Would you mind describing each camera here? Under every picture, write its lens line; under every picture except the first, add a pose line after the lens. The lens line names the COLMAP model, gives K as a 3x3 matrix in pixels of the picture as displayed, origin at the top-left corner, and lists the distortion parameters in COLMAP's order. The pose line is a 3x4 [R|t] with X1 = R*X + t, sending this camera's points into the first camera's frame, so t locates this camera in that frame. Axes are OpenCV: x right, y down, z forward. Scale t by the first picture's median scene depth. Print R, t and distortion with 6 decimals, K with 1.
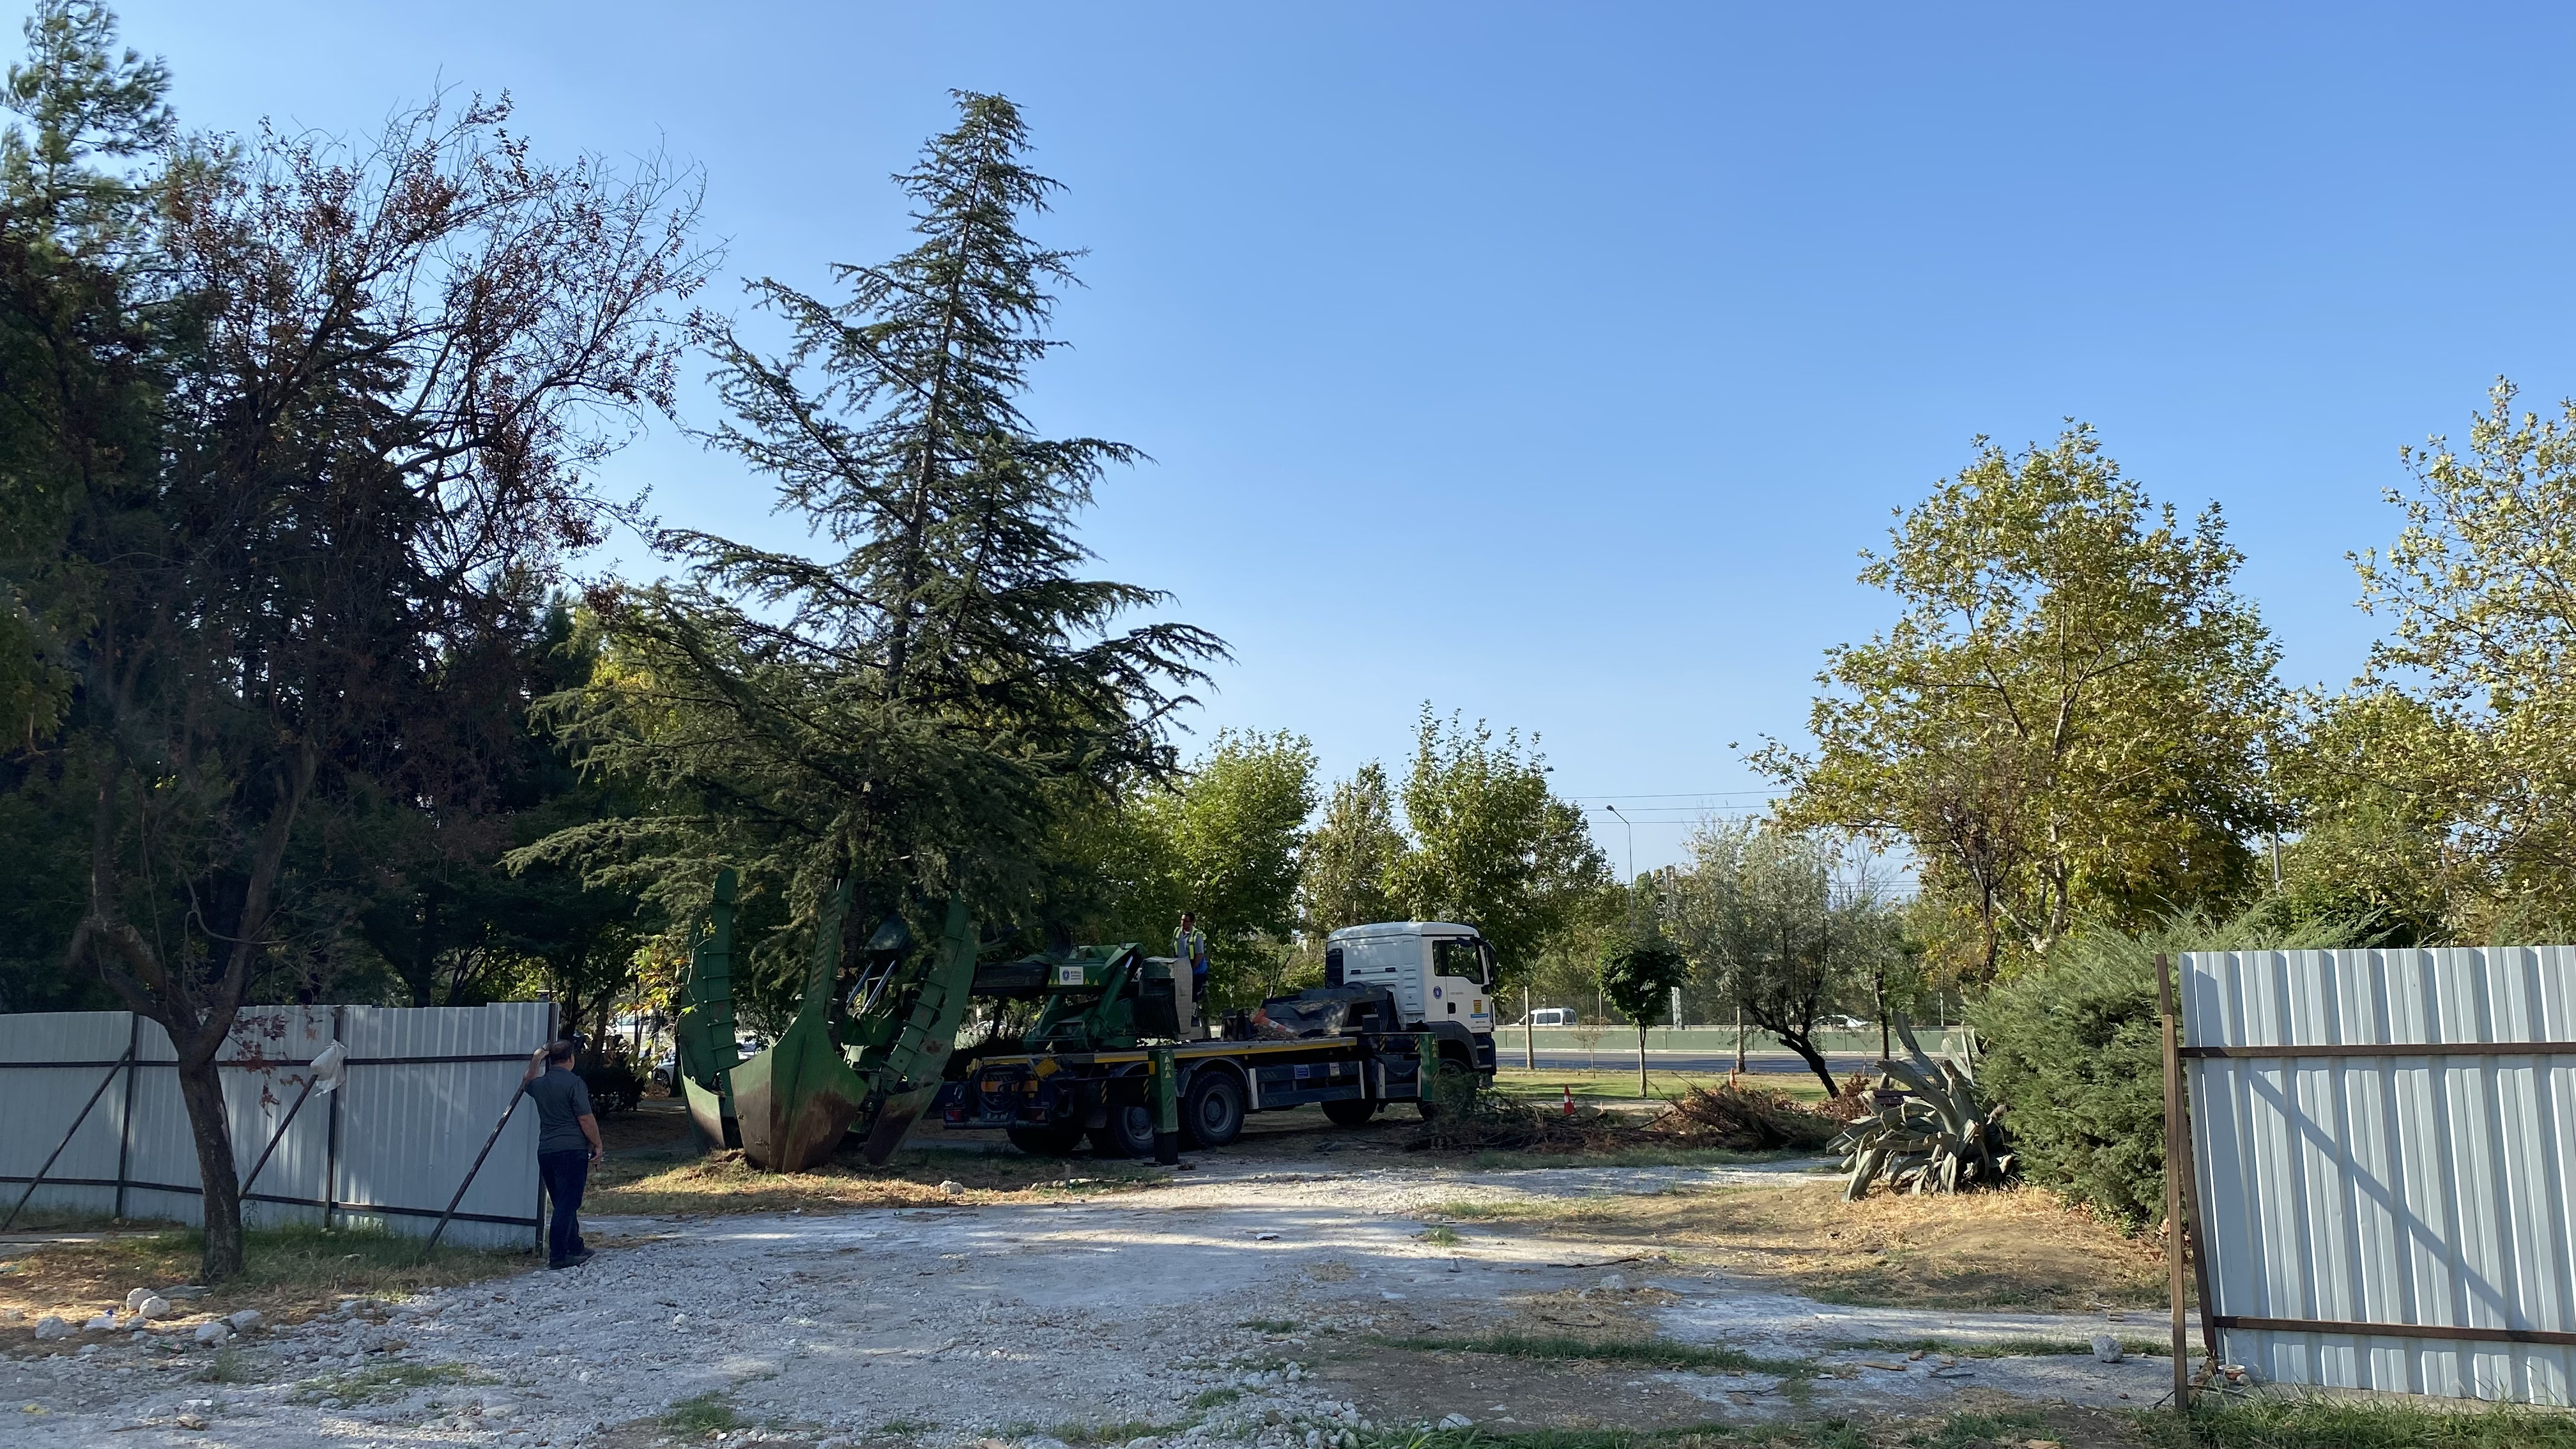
lens RADIAL K [[2001.1, 0, 1288.0], [0, 2001.1, 724.5], [0, 0, 1]] dist [0.898583, 0.000058]
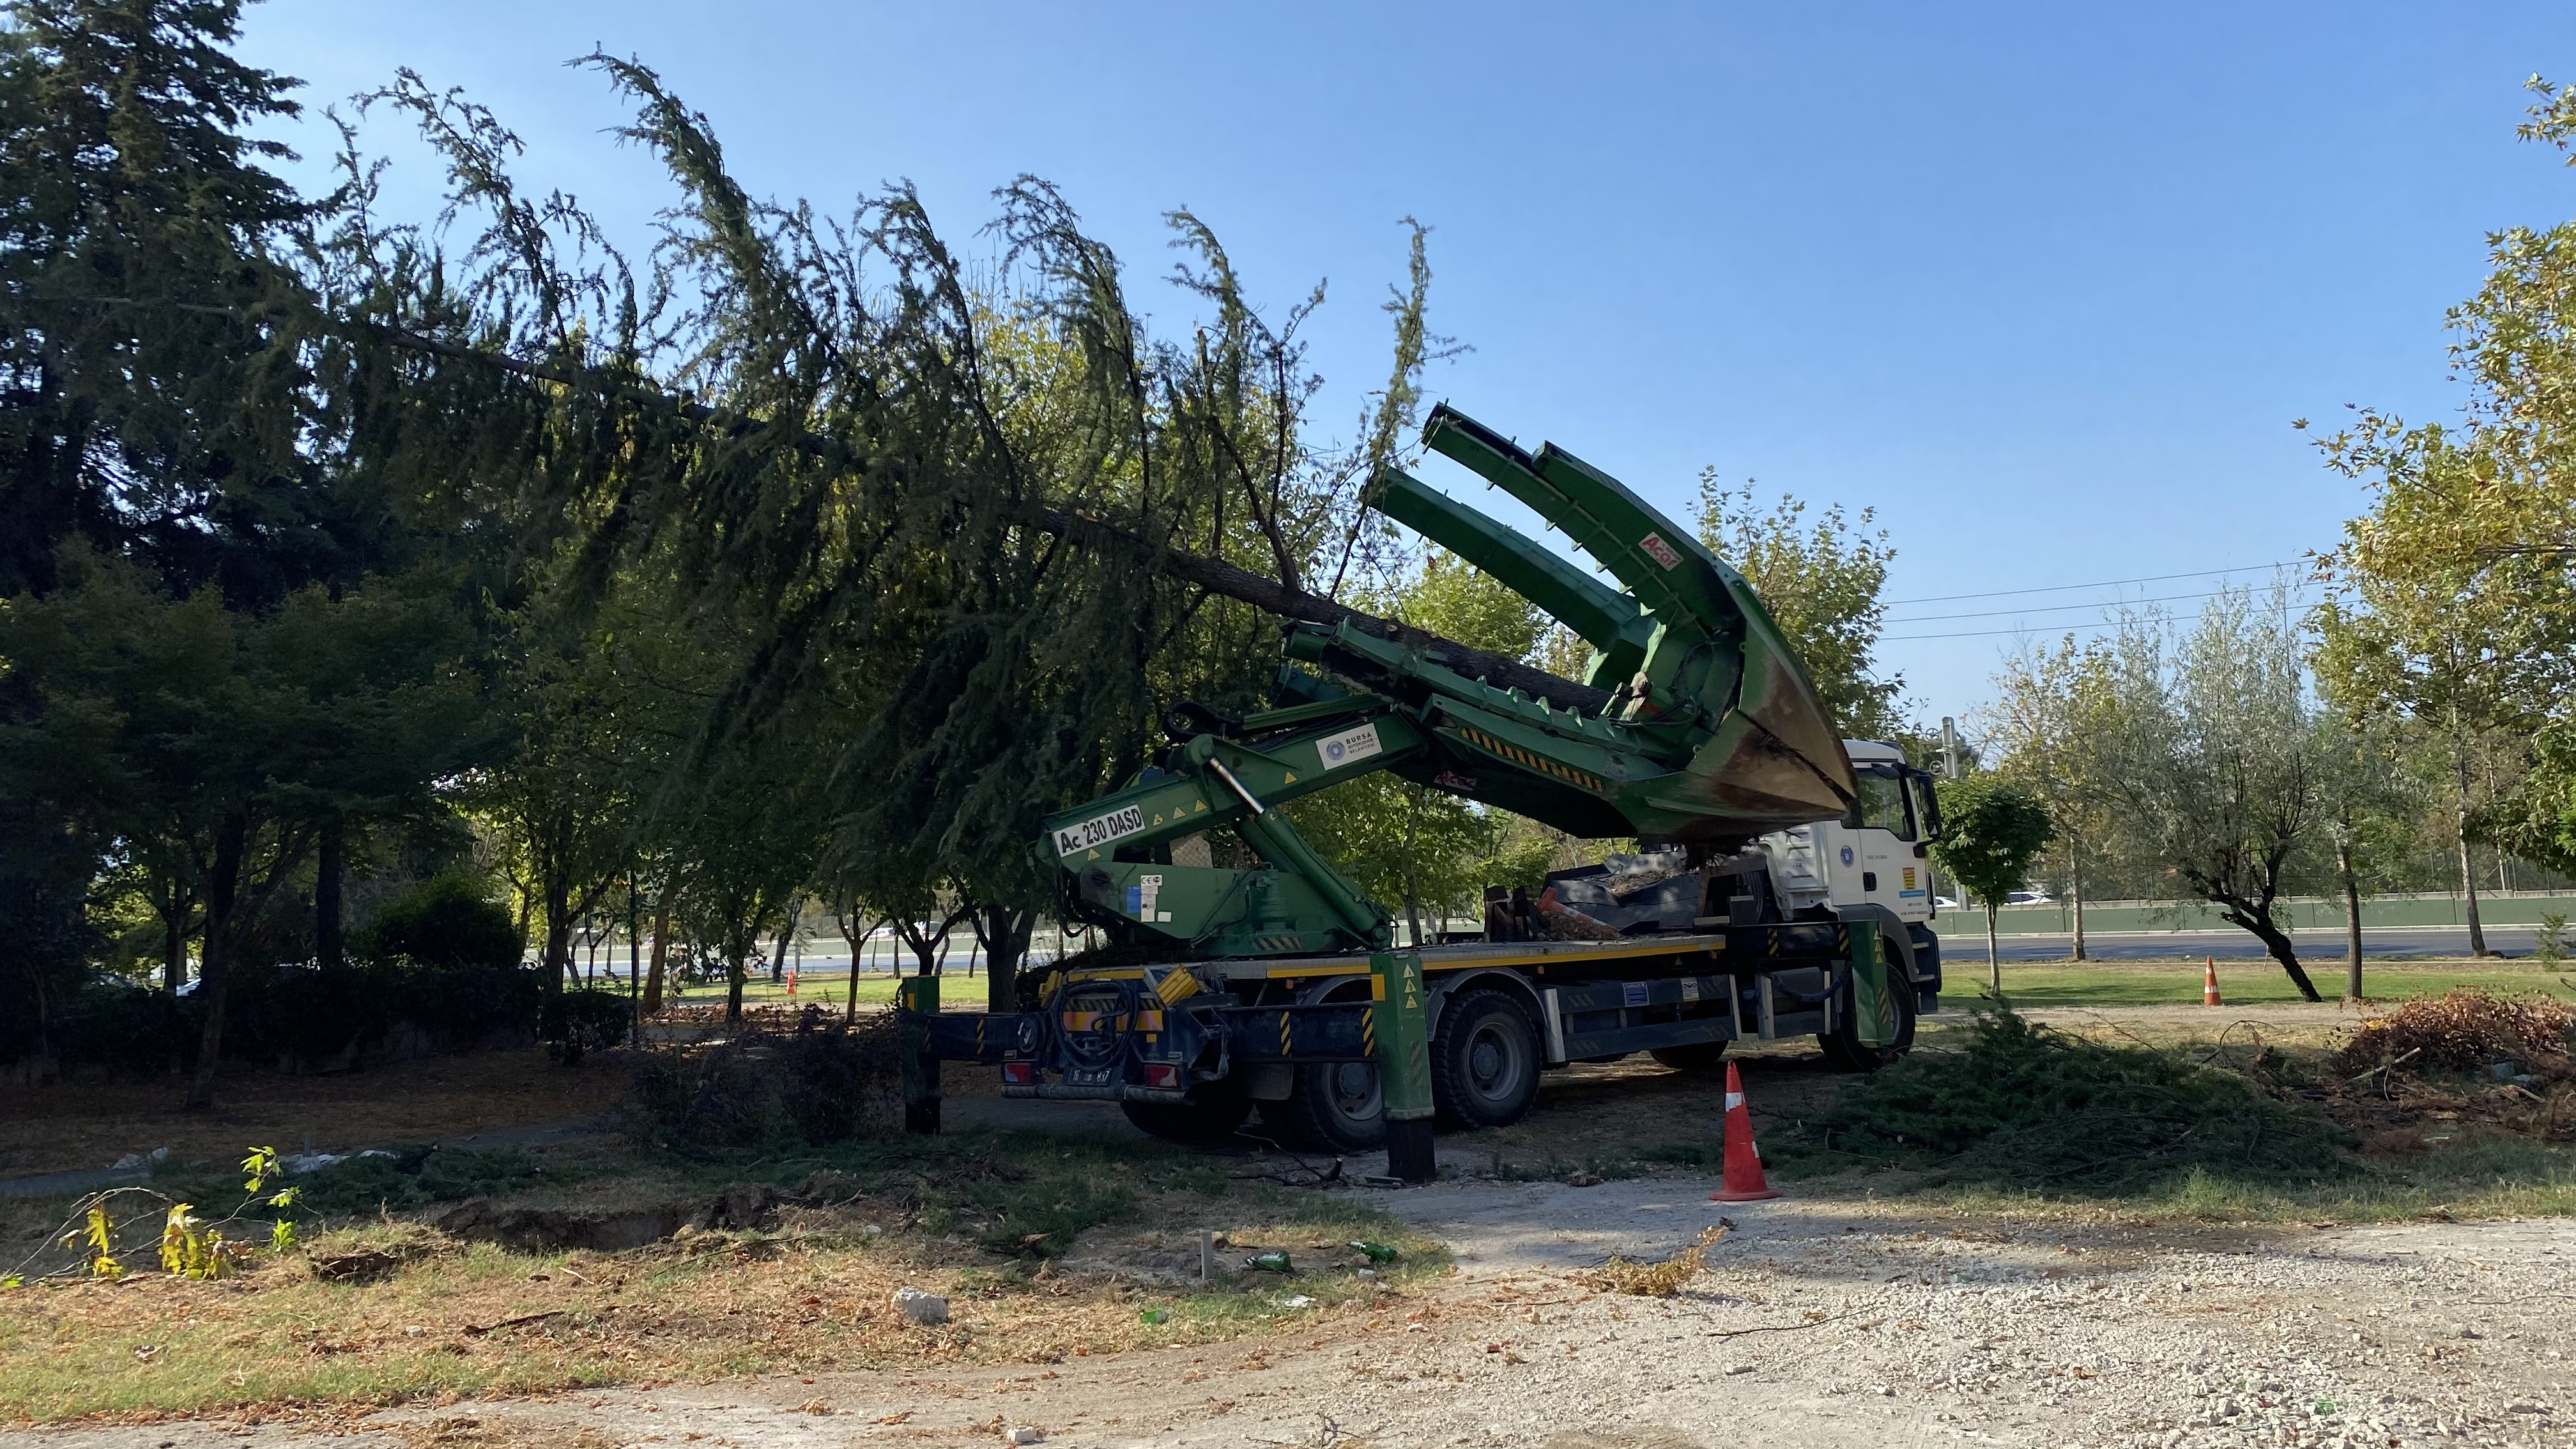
lens RADIAL K [[2035.5, 0, 1288.0], [0, 2035.5, 724.5], [0, 0, 1]] dist [0.158399, 0.001034]
pose [[0.997031, -0.016310, -0.075257, -0.041866], [0.020244, 0.998452, 0.051803, 0.062963], [0.074295, -0.053172, 0.995818, 0.425933]]
